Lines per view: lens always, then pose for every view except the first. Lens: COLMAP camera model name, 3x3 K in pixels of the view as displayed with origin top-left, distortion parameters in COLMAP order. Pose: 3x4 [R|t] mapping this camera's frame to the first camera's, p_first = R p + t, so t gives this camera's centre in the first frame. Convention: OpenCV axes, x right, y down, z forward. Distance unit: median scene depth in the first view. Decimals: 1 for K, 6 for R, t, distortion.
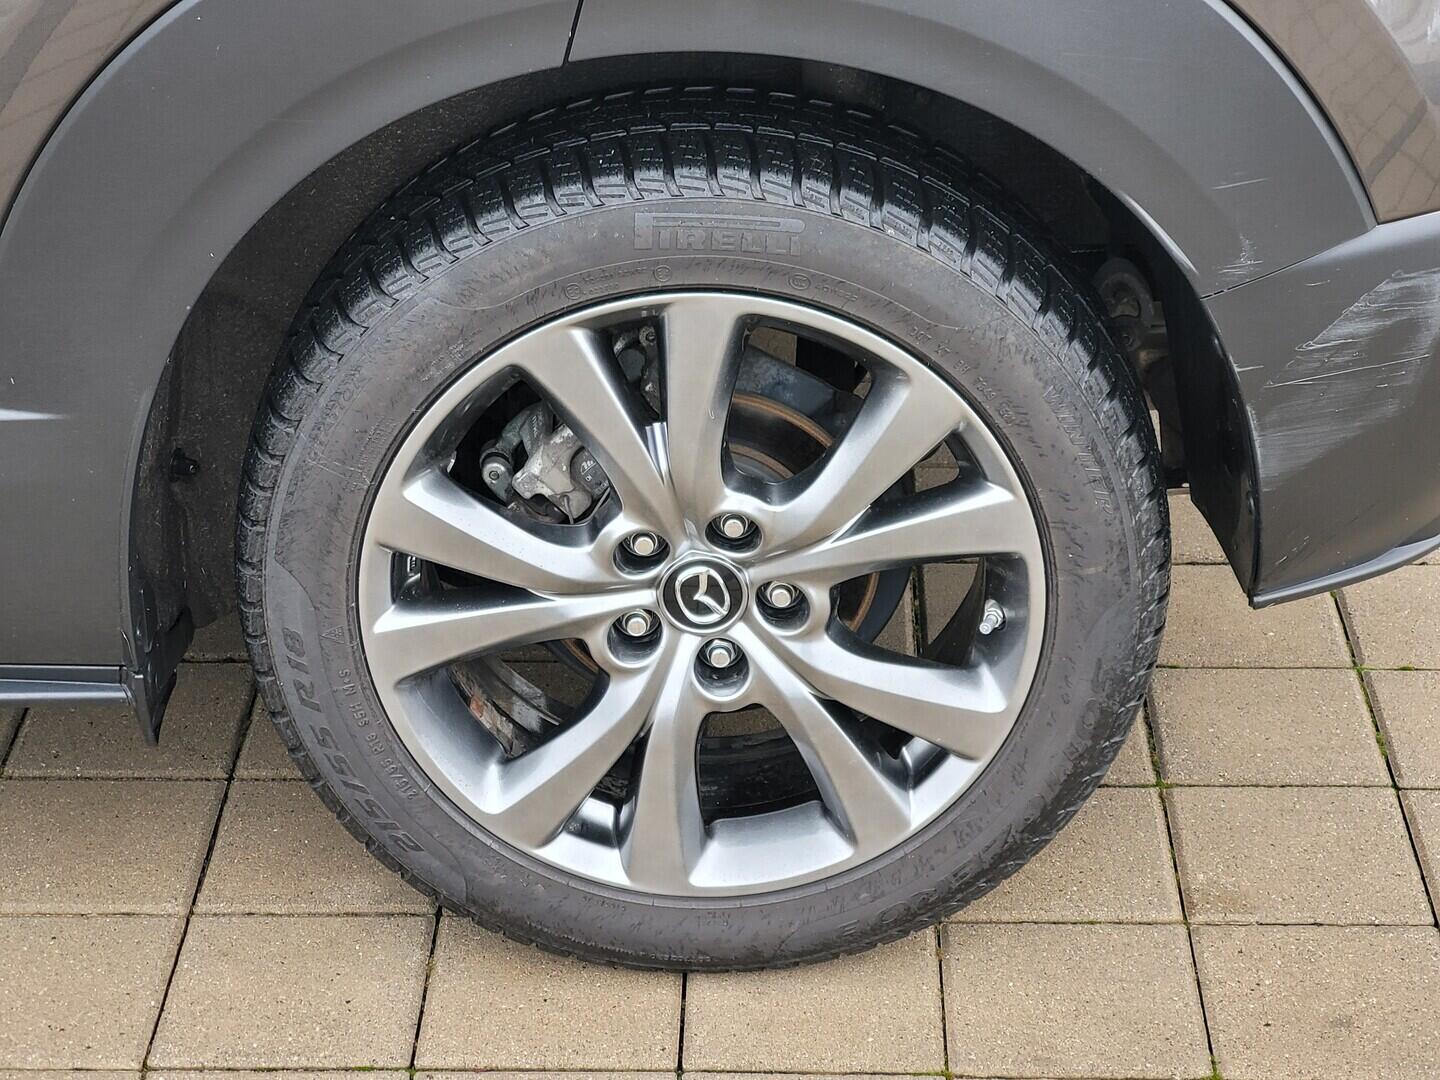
lens RADIAL K [[3113.2, 0, 720.0], [0, 3113.2, 540.0], [0, 0, 1]] dist [0.020169, 0.395067]
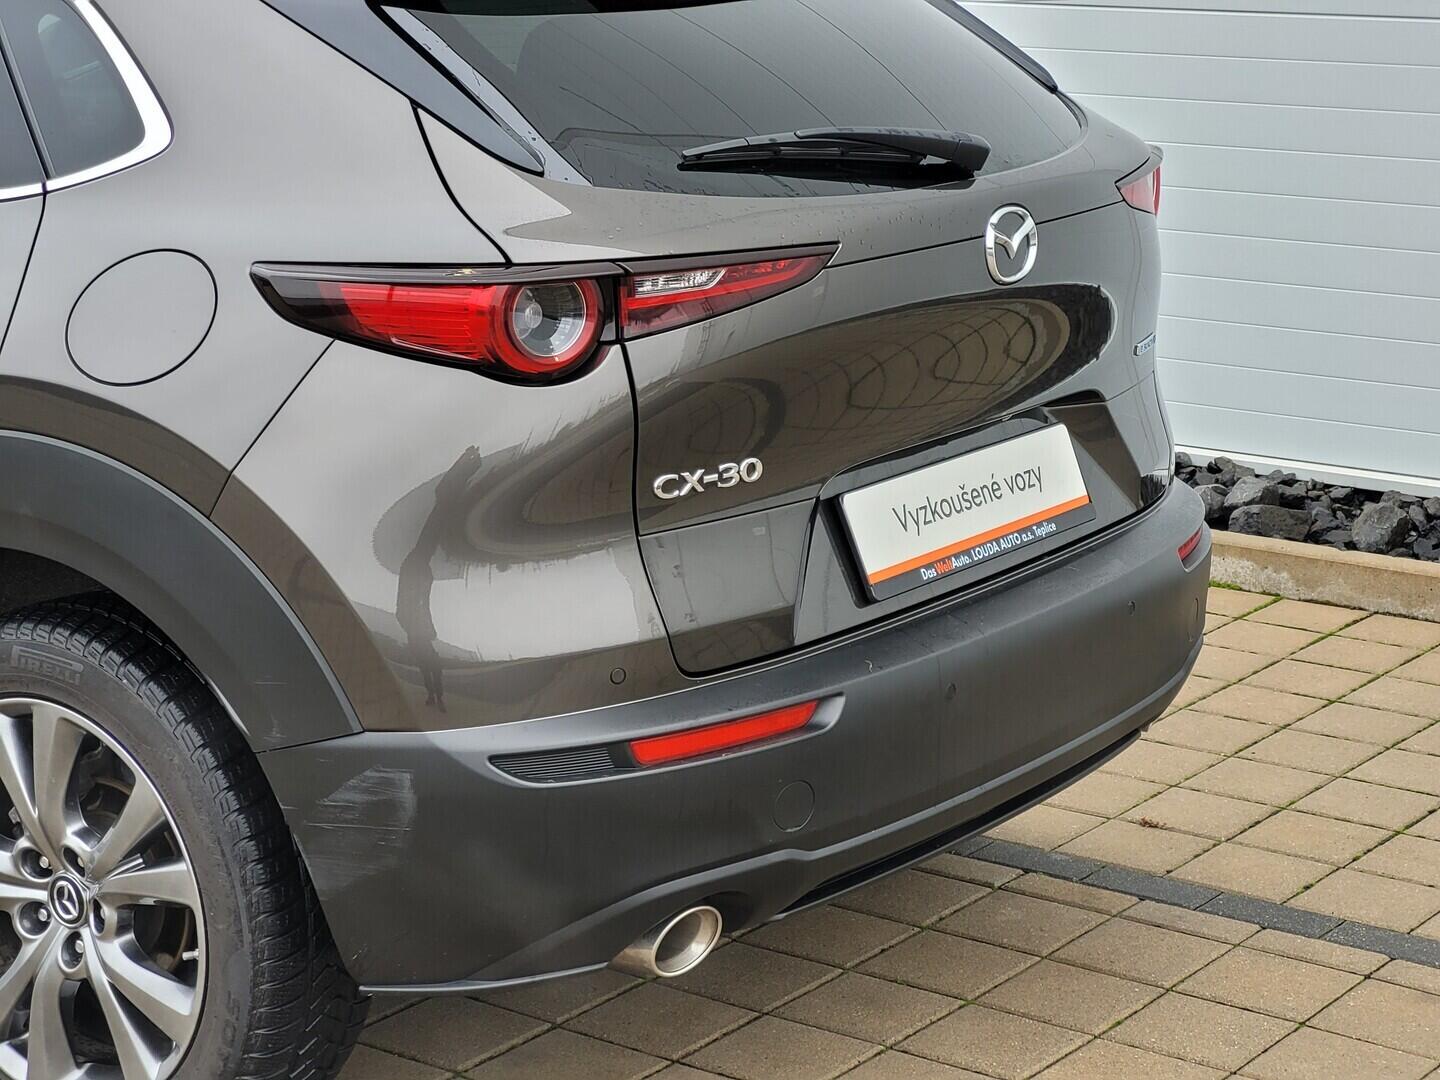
lens RADIAL K [[3113.2, 0, 720.0], [0, 3113.2, 540.0], [0, 0, 1]] dist [0.020169, 0.395067]
pose [[0.816830, 0.134367, -0.561012, 1.172367], [-0.272087, 0.947266, -0.169280, 0.022729], [0.508682, 0.290917, 0.810315, -0.190578]]
